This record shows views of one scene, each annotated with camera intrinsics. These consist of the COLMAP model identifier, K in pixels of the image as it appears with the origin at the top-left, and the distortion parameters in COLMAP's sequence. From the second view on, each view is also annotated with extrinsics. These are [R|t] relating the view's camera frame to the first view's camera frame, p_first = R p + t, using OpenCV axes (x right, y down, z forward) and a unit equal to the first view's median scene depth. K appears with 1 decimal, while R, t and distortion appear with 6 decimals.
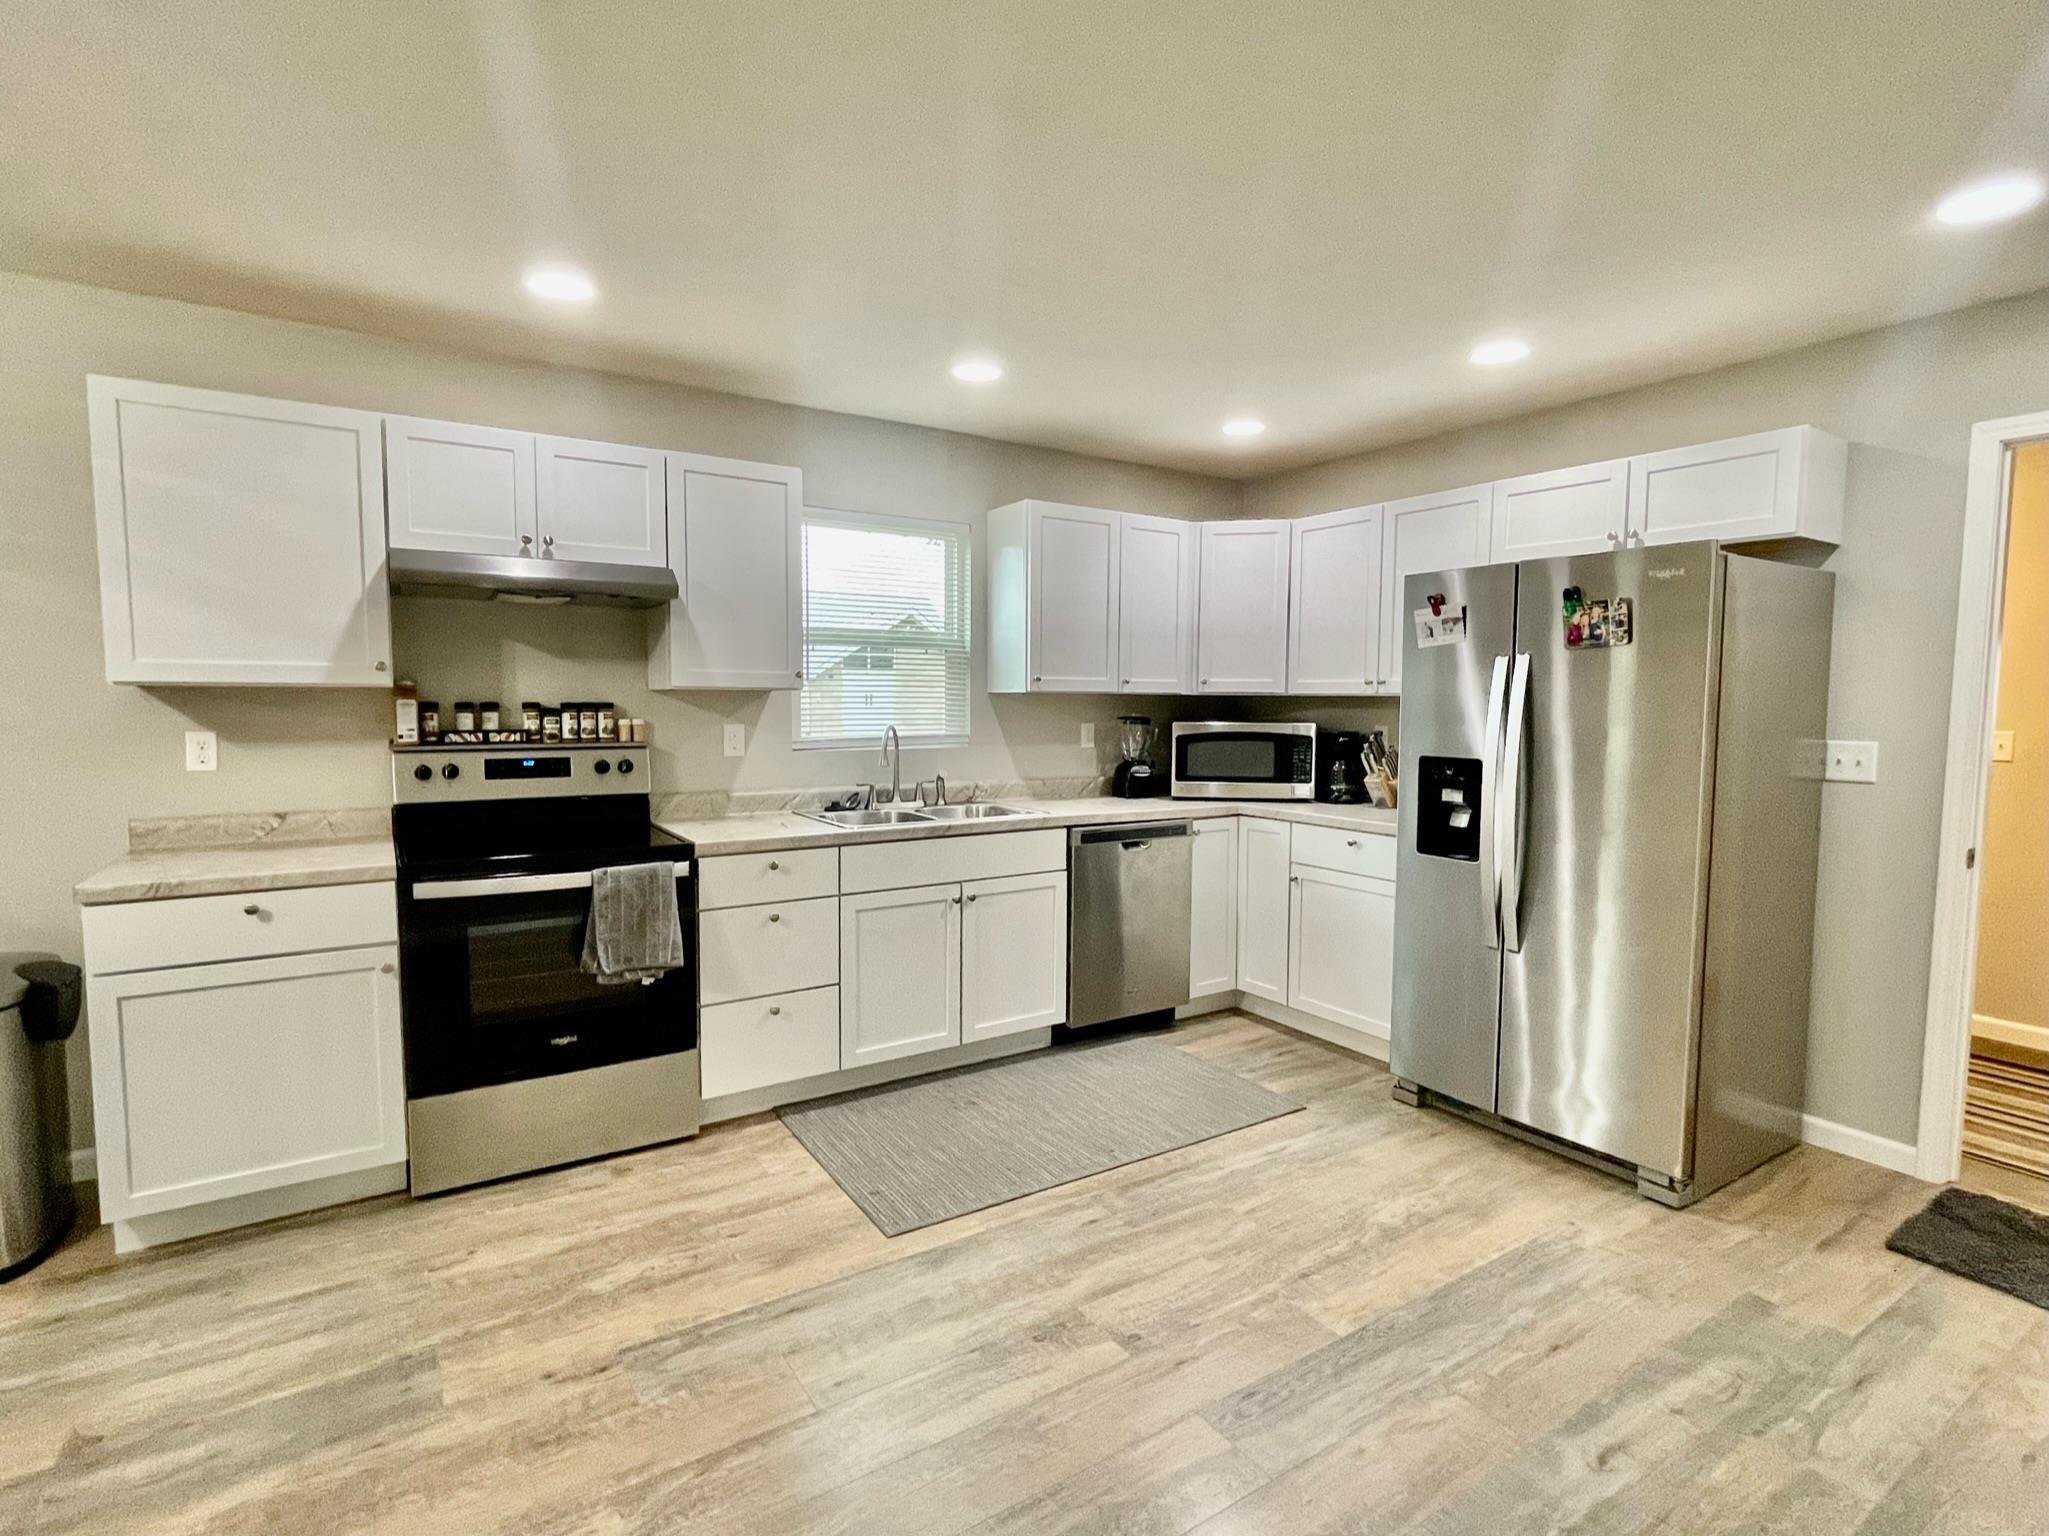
lens RADIAL K [[995.3, 0, 1024.5], [0, 995.3, 768.0], [0, 0, 1]] dist [-0.002778, -0.000734]
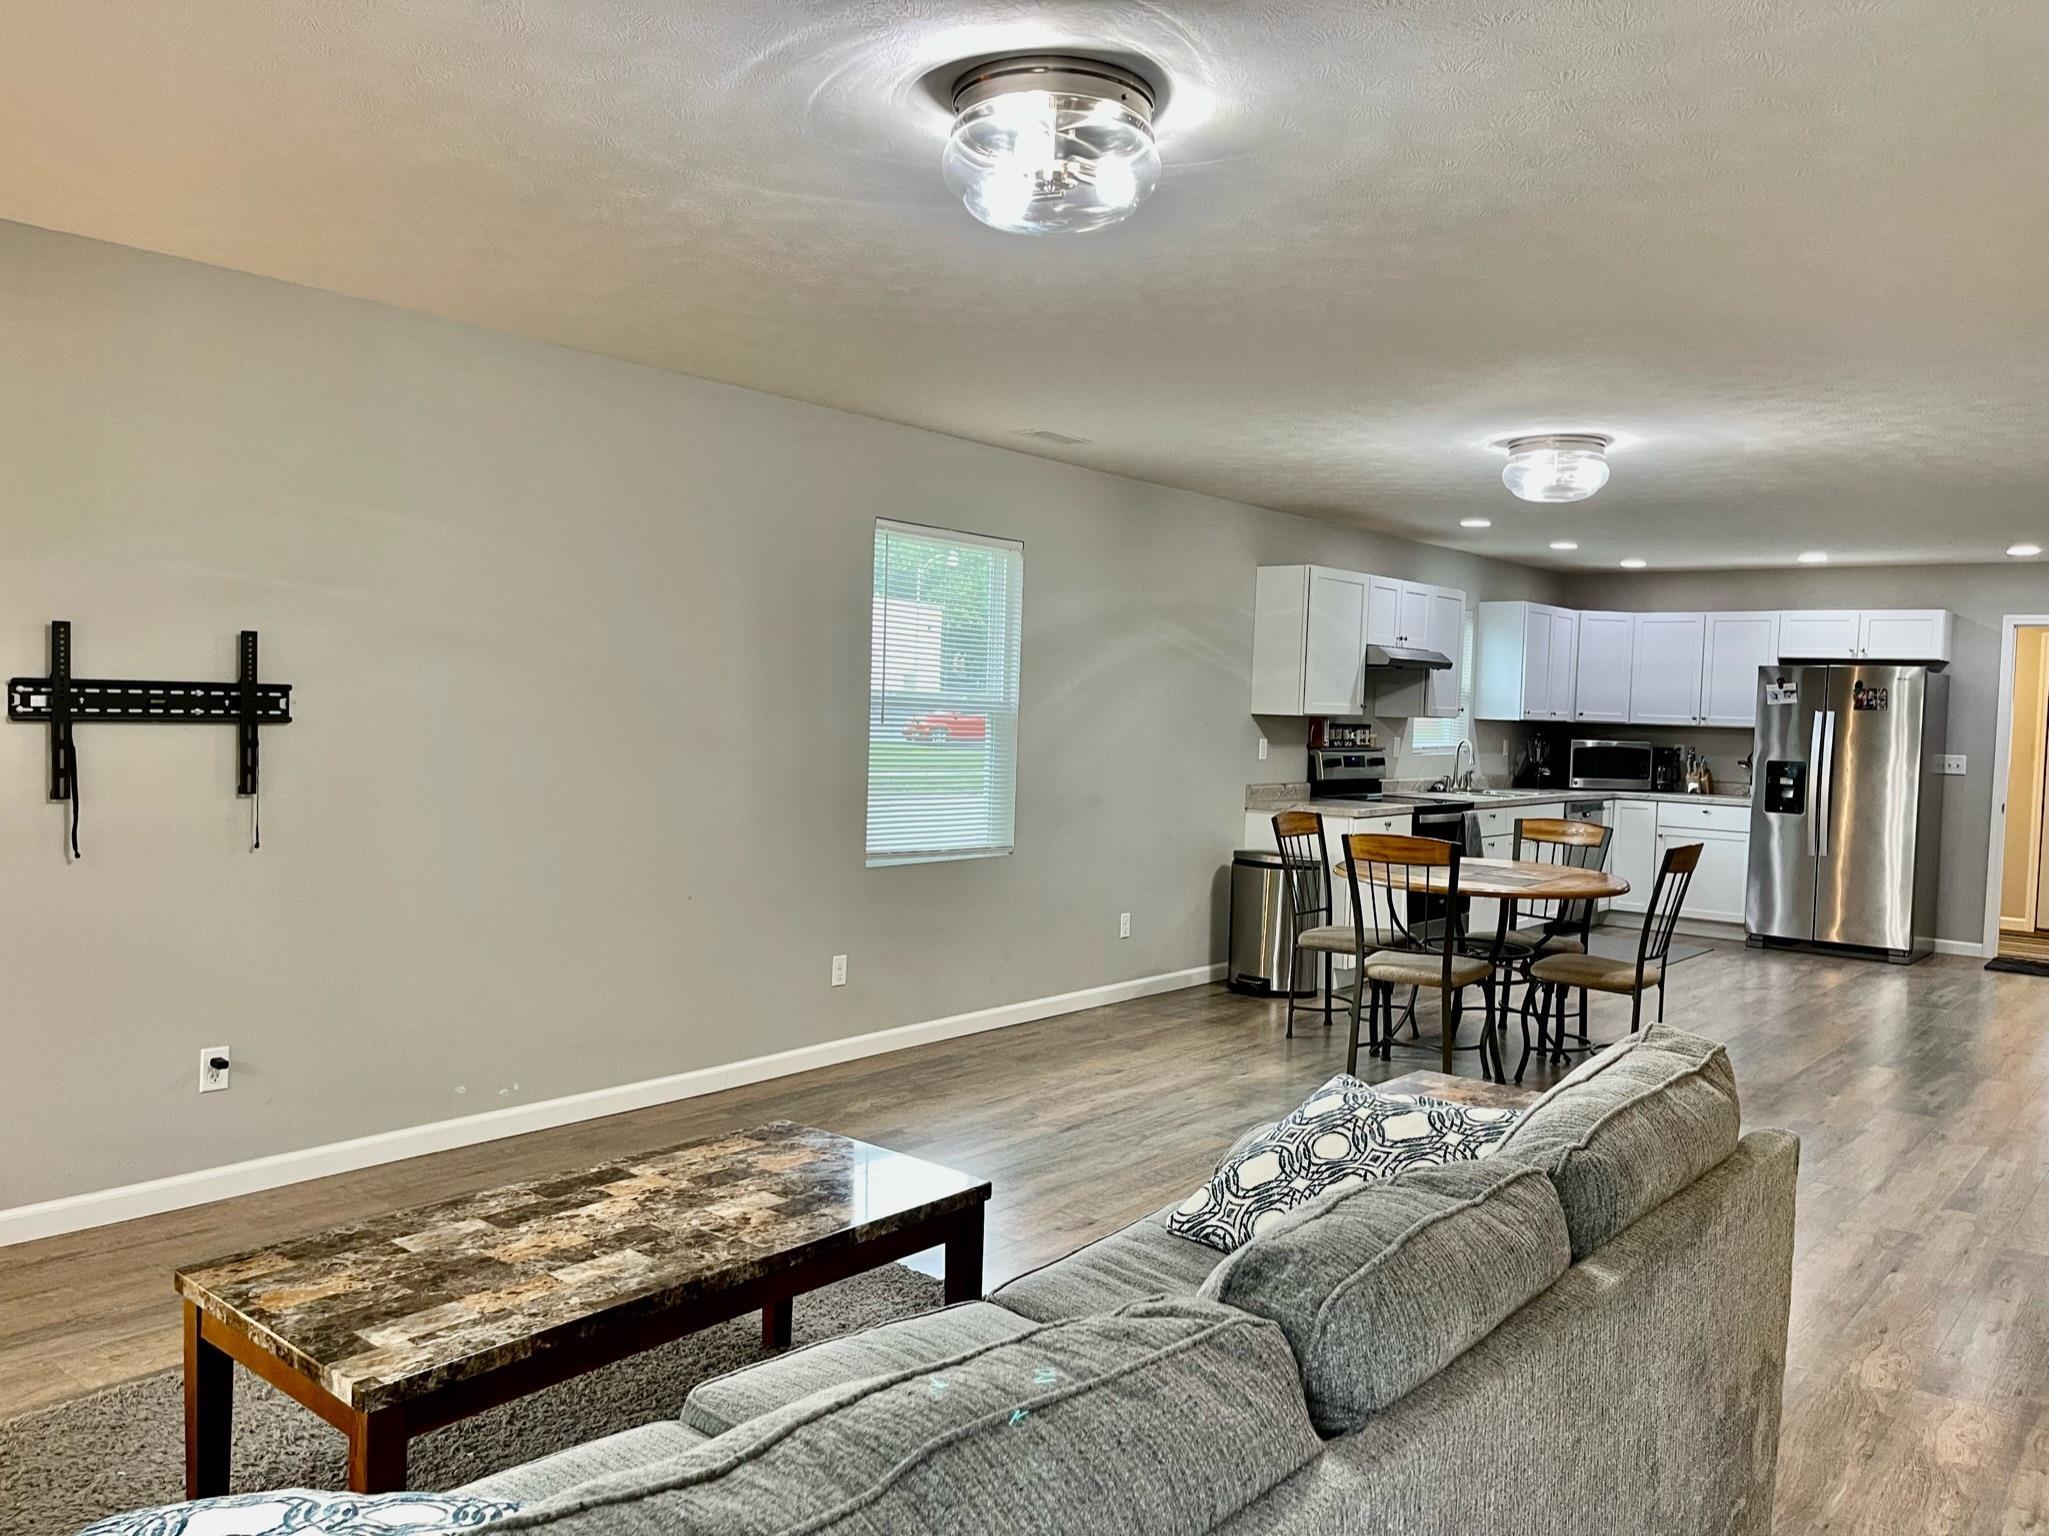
lens RADIAL K [[1551.6, 0, 1024.5], [0, 1551.6, 768.0], [0, 0, 1]] dist [0.044596, -0.073571]
pose [[0.953589, 0.011321, 0.300900, -1.870482], [-0.004936, 0.999746, -0.021971, 0.074682], [-0.301072, 0.019466, 0.953403, -1.428521]]
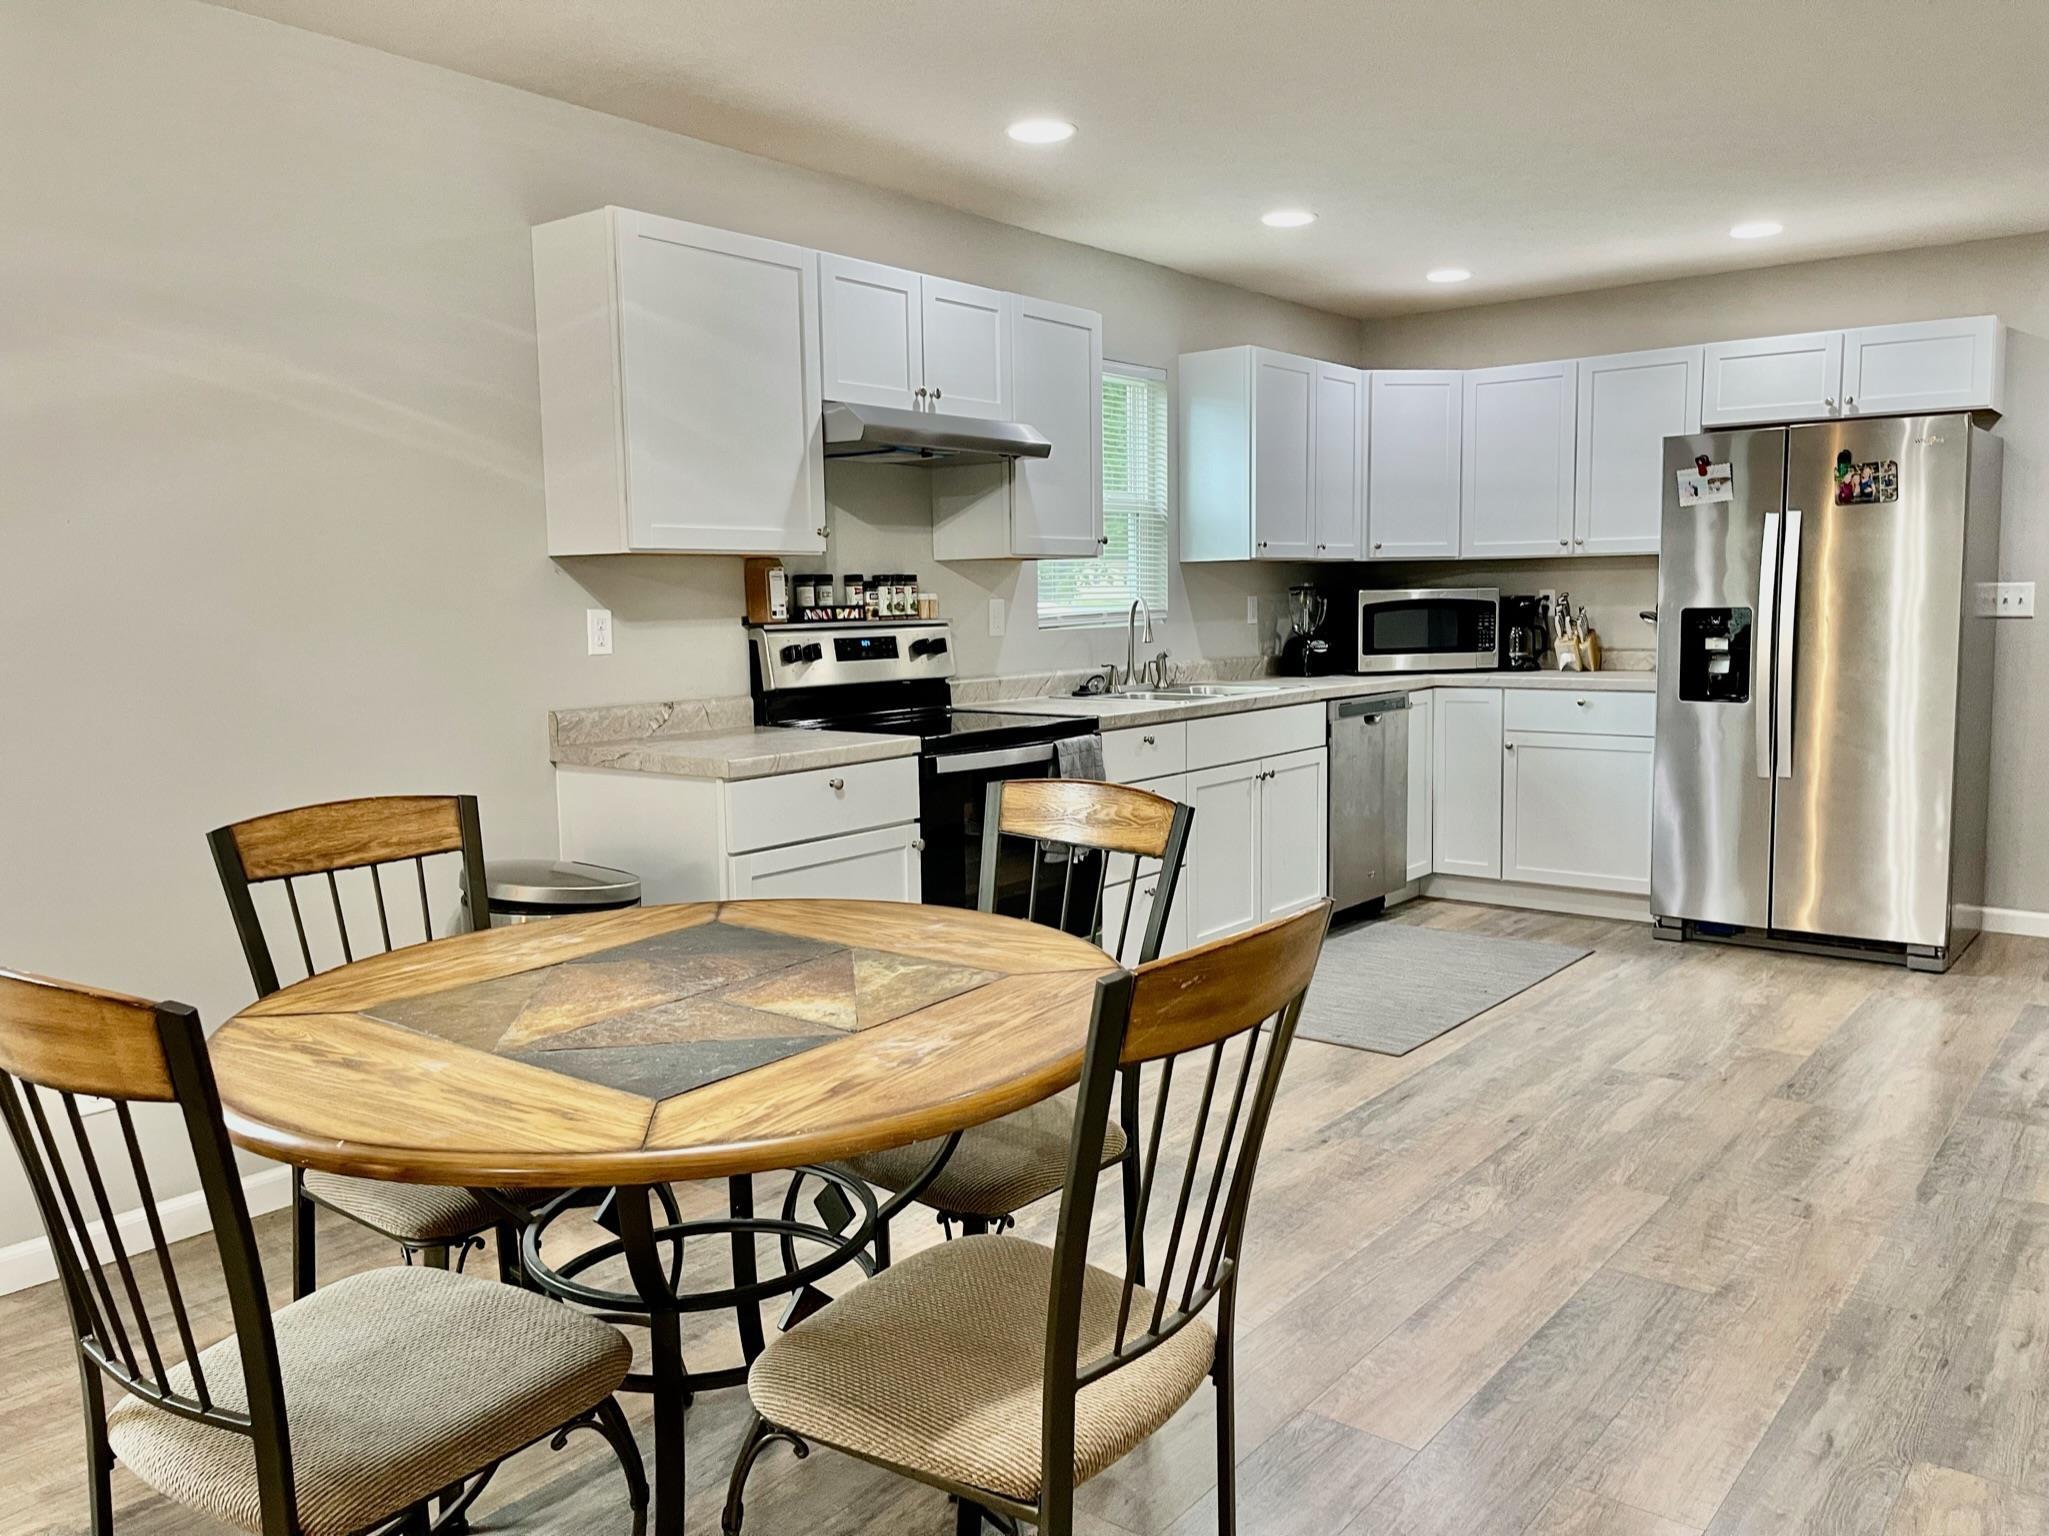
lens RADIAL K [[1551.6, 0, 1024.5], [0, 1551.6, 768.0], [0, 0, 1]] dist [0.044596, -0.073571]
pose [[0.948510, -0.057463, 0.311492, -0.800121], [0.044994, 0.997877, 0.047076, 0.047746], [-0.313536, -0.030637, 0.949082, -0.363089]]
